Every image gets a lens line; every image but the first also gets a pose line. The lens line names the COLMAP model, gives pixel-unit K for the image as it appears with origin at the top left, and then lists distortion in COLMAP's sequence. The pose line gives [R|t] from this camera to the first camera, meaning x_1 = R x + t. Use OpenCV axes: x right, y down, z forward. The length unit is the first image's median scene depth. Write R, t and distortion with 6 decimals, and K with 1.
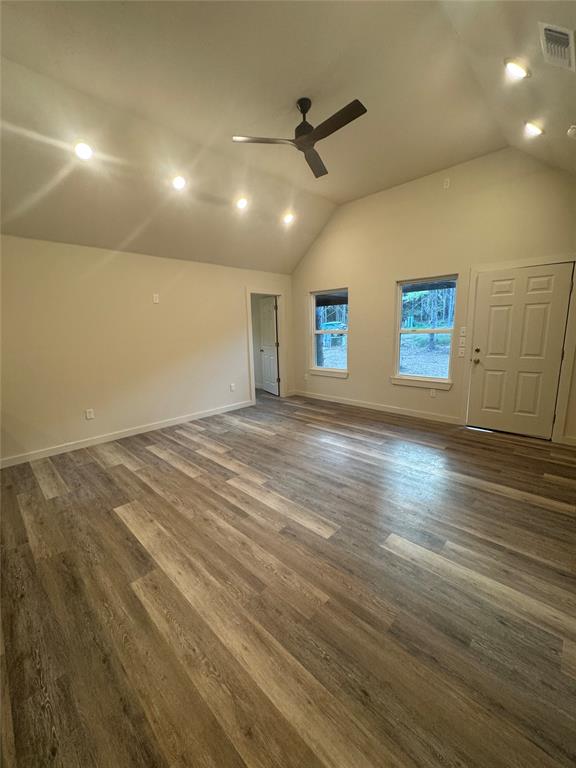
lens RADIAL K [[307.1, 0, 288.0], [0, 307.1, 384.0], [0, 0, 1]] dist [0.000807, 0.000189]
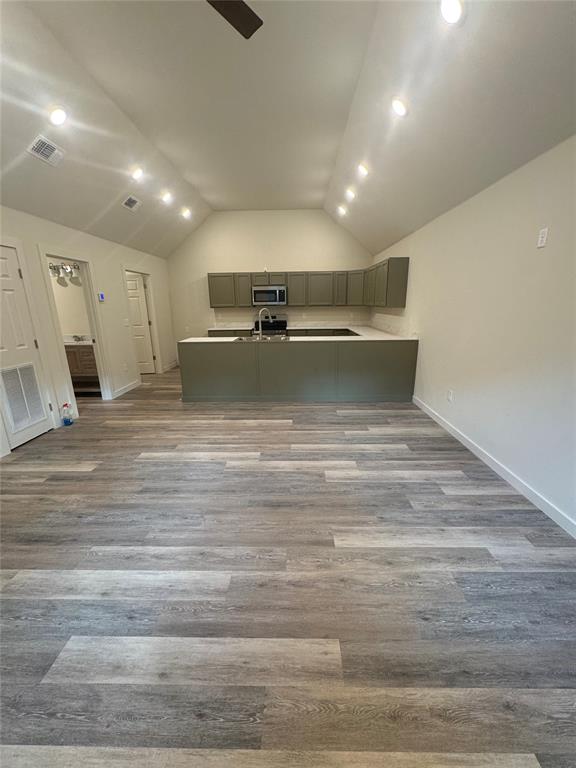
lens RADIAL K [[307.1, 0, 288.0], [0, 307.1, 384.0], [0, 0, 1]] dist [0.000807, 0.000189]
pose [[-0.731046, 0.210397, -0.649080, 0.340378], [-0.088190, 0.914158, 0.395649, -0.303112], [0.676605, 0.346480, -0.649737, 1.563588]]
